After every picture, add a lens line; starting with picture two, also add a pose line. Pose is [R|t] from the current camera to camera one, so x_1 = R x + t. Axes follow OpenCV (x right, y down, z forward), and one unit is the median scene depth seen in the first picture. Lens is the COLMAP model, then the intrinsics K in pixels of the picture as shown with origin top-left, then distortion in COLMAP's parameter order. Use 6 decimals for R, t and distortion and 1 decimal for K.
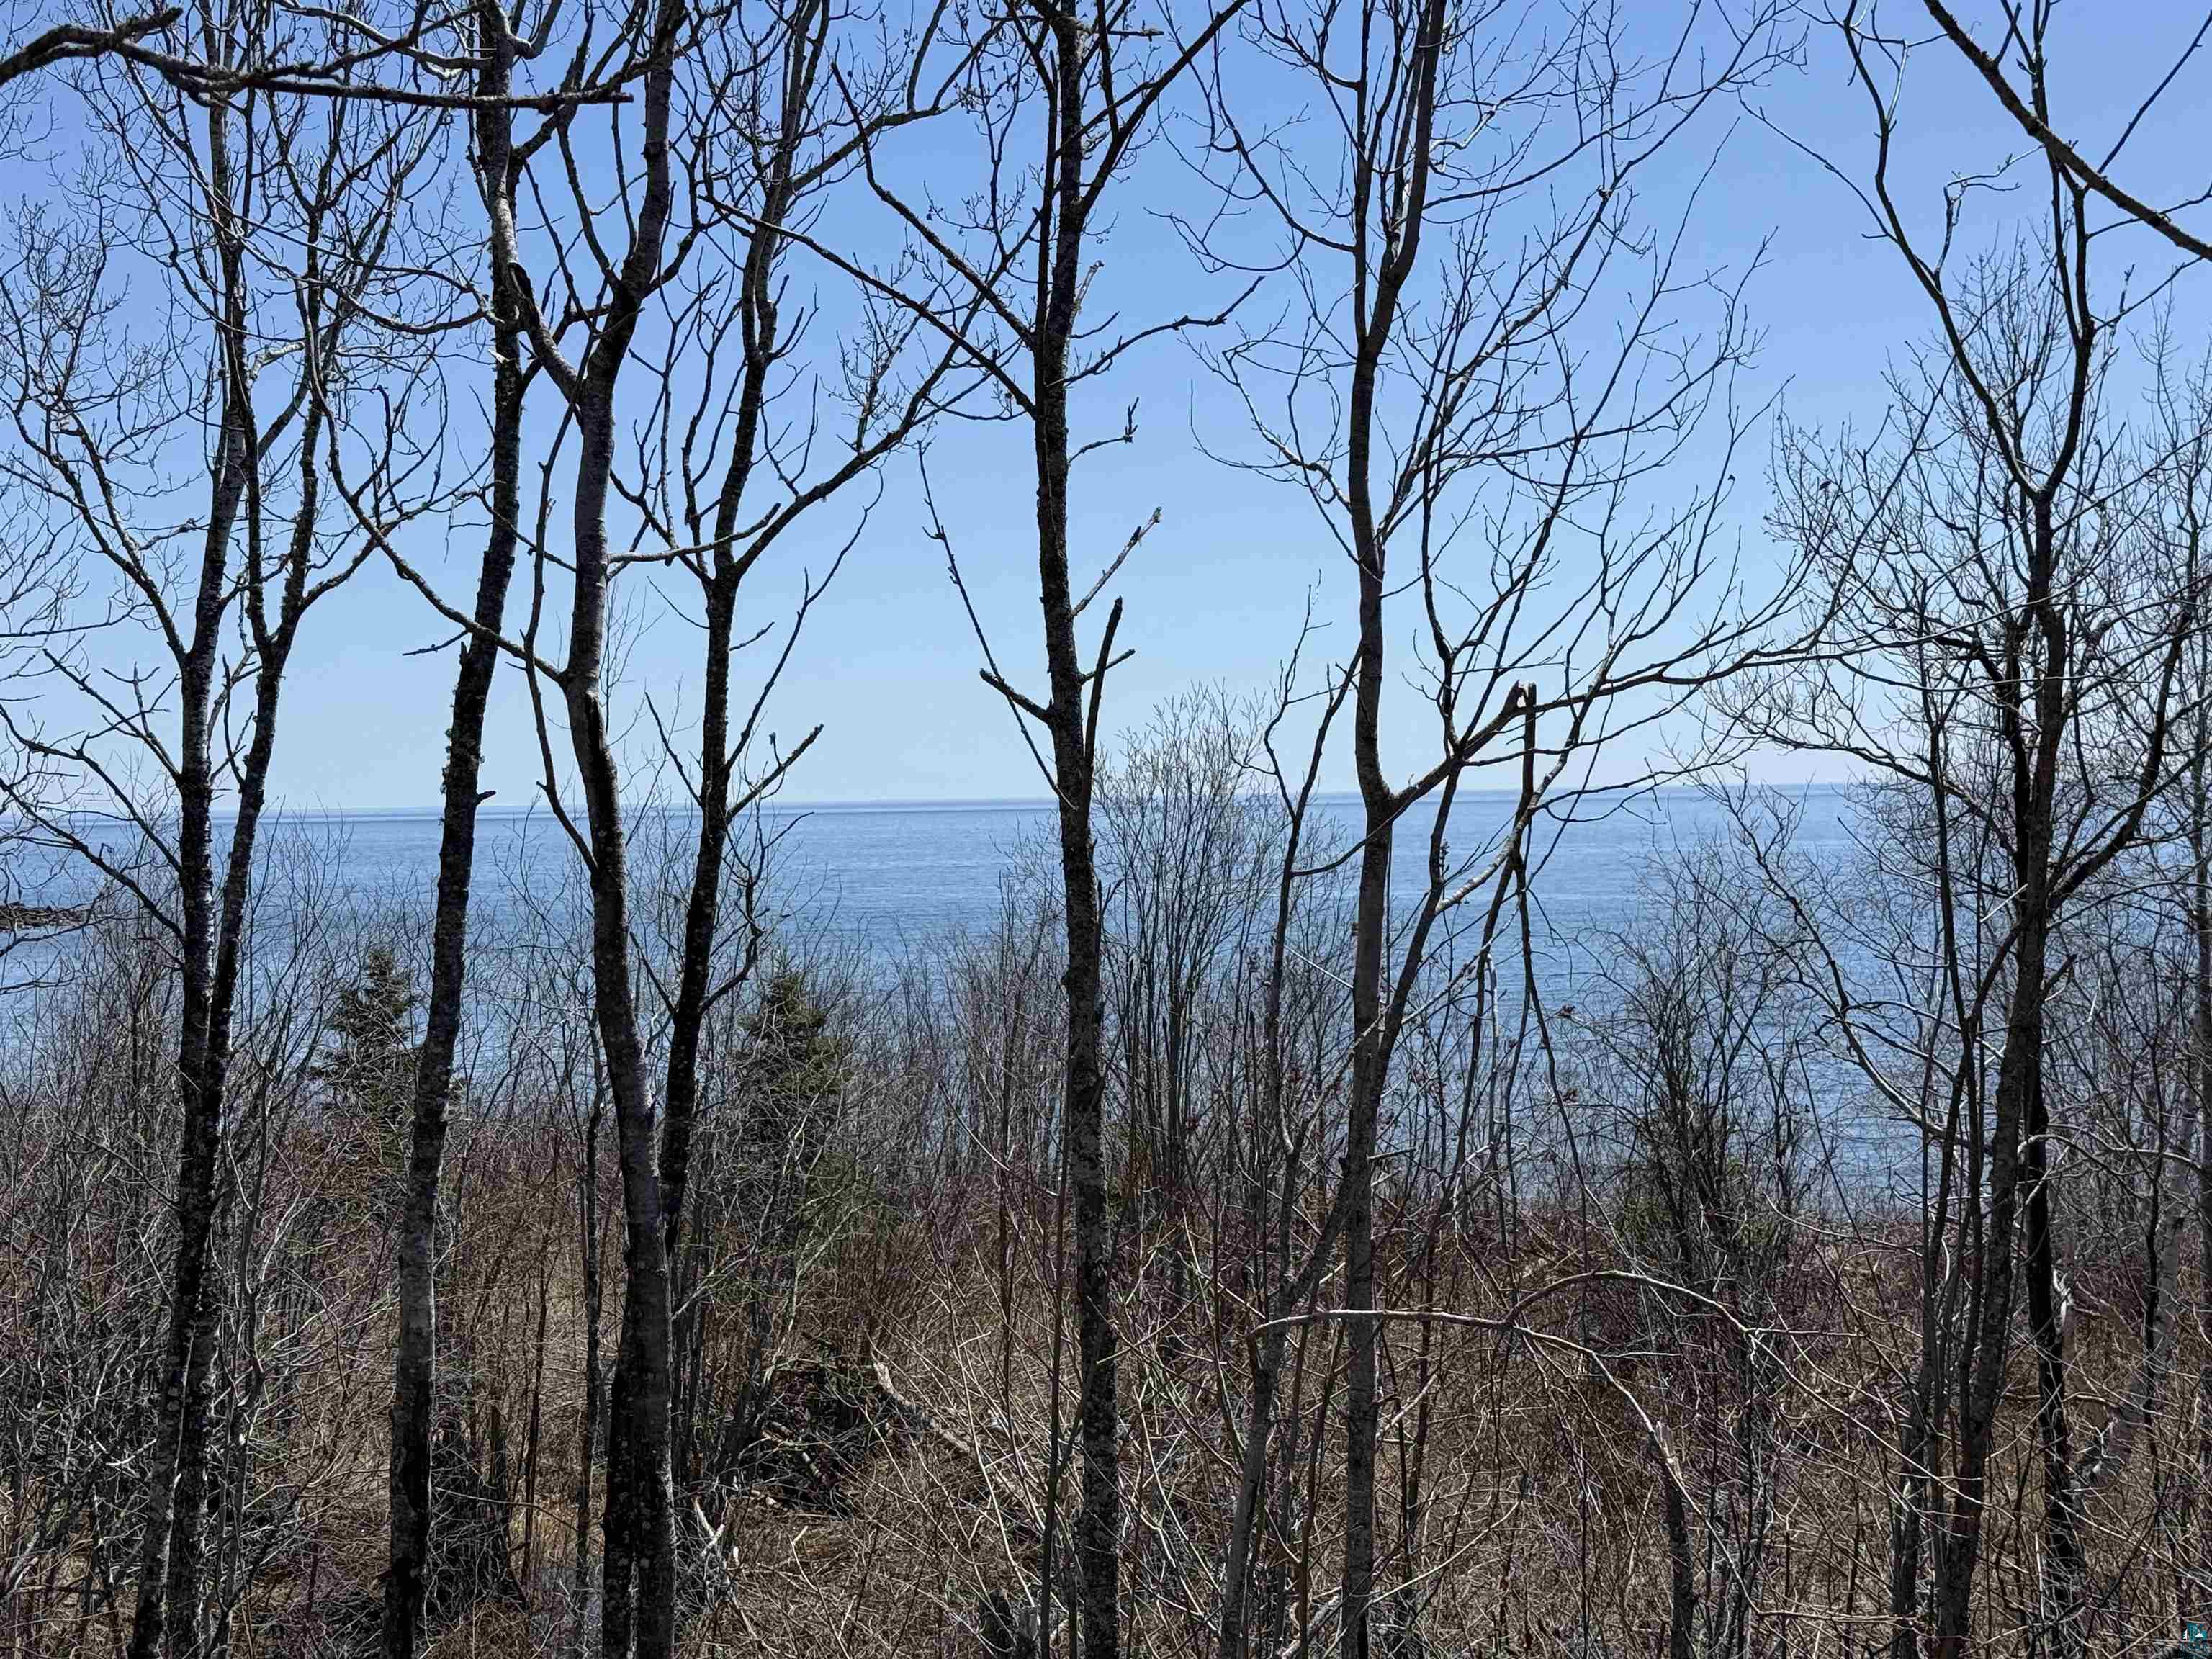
lens RADIAL K [[3033.0, 0, 1106.0], [0, 3033.0, 829.5], [0, 0, 1]] dist [0.250541, -0.701410]
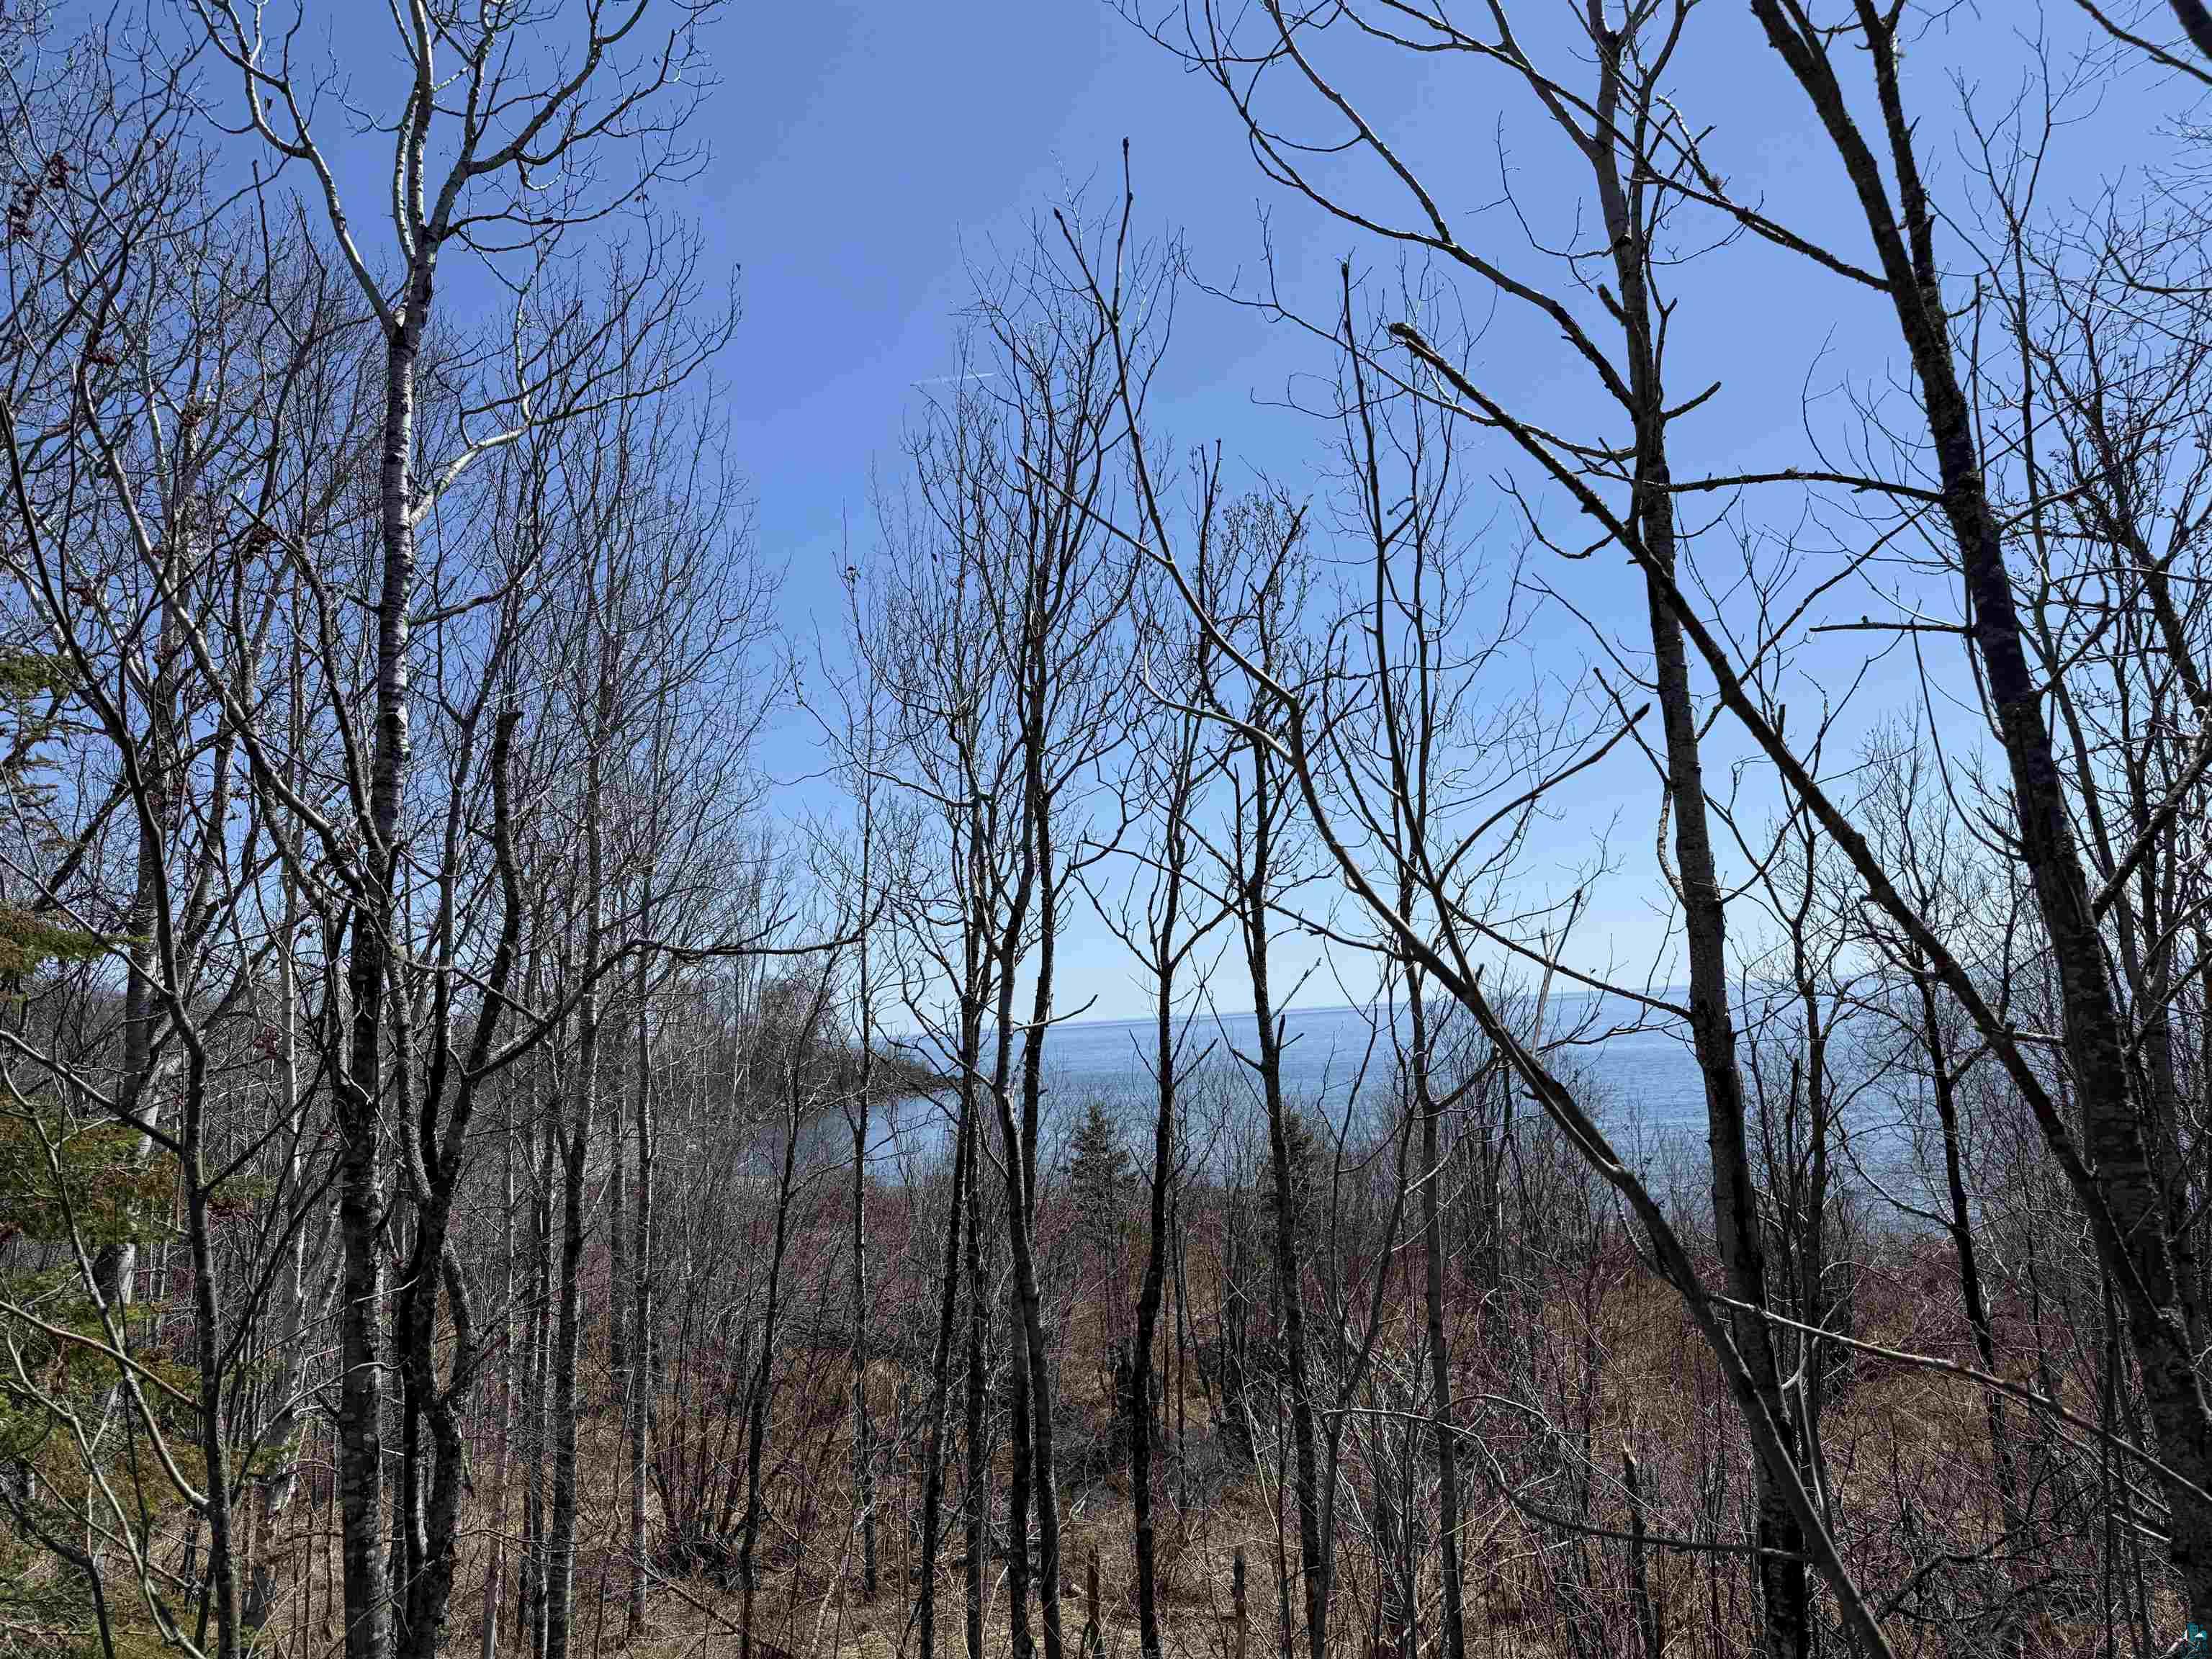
lens RADIAL K [[1528.9, 0, 1110.5], [0, 1528.9, 828.5], [0, 0, 1]] dist [0.143256, -0.175594]
pose [[0.969636, -0.074127, -0.233049, 0.090735], [0.045168, 0.990843, -0.127237, -0.046858], [0.240347, 0.112847, 0.964105, -0.033969]]
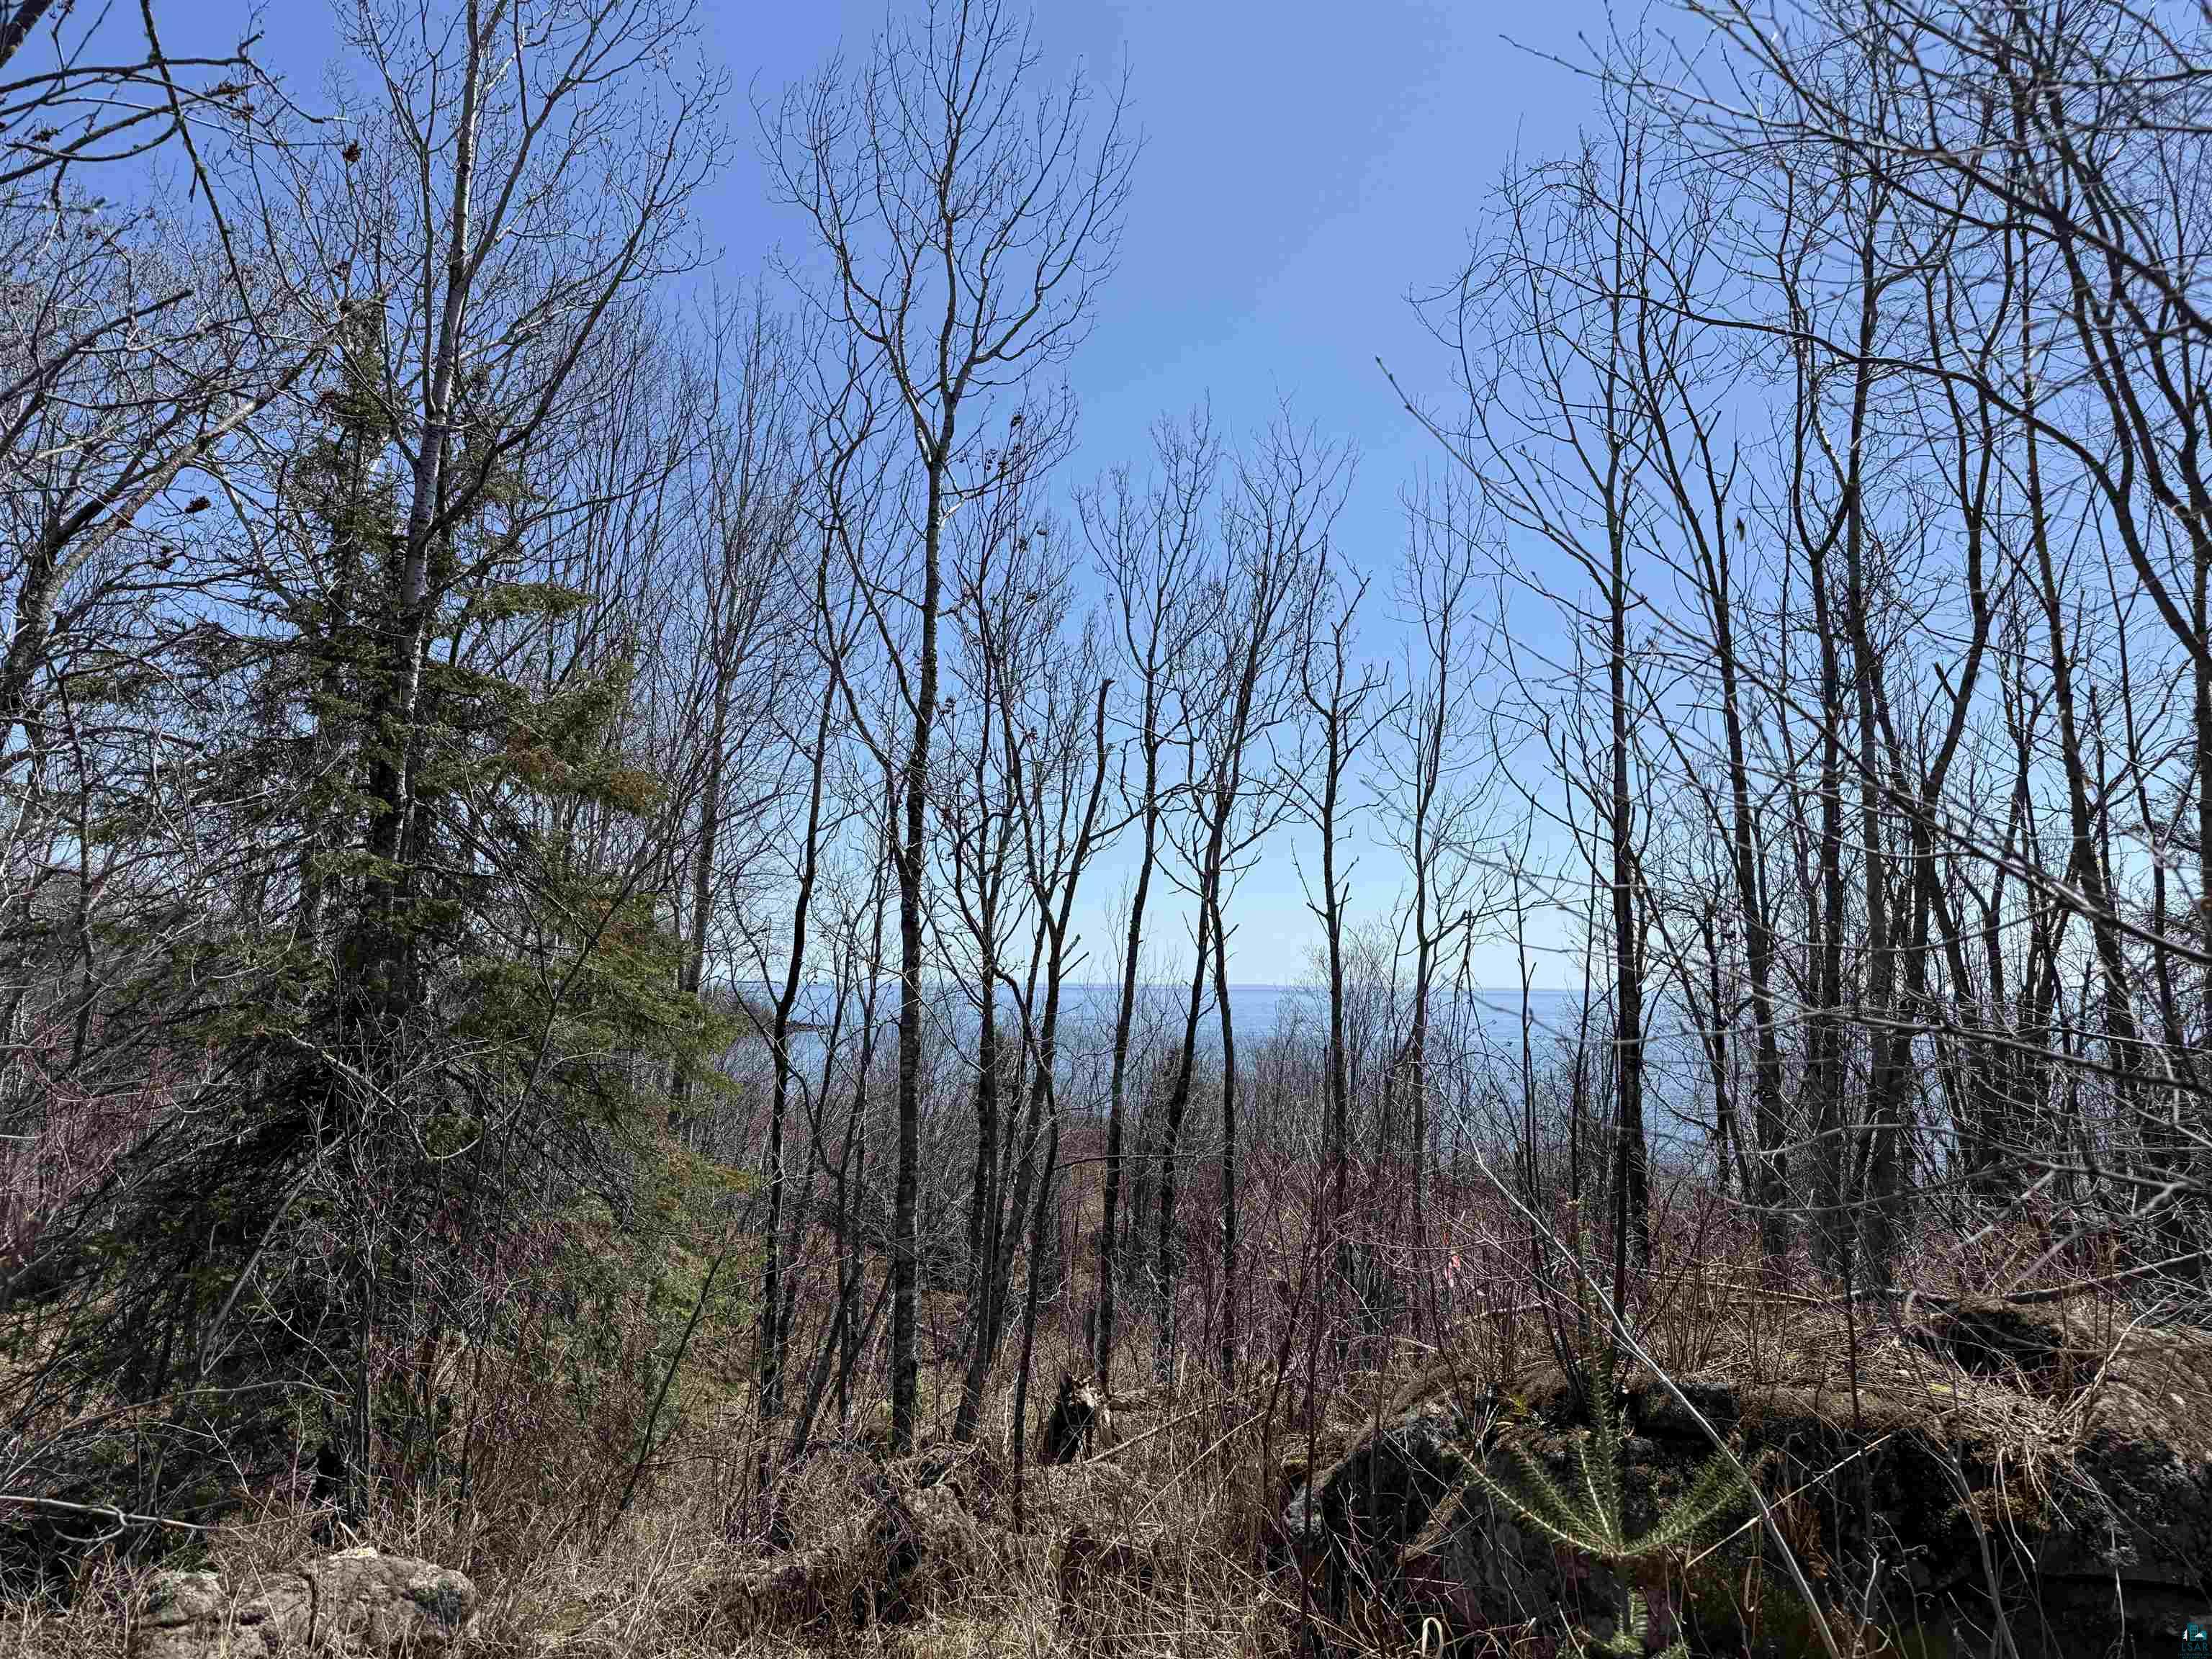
lens RADIAL K [[1553.5, 0, 1147.3], [0, 1553.5, 818.6], [0, 0, 1]] dist [0.215380, -0.184548]
pose [[0.994450, 0.014355, -0.104231, -0.025662], [-0.026596, 0.992773, -0.117021, 0.043707], [0.101798, 0.119144, 0.987645, -0.527896]]
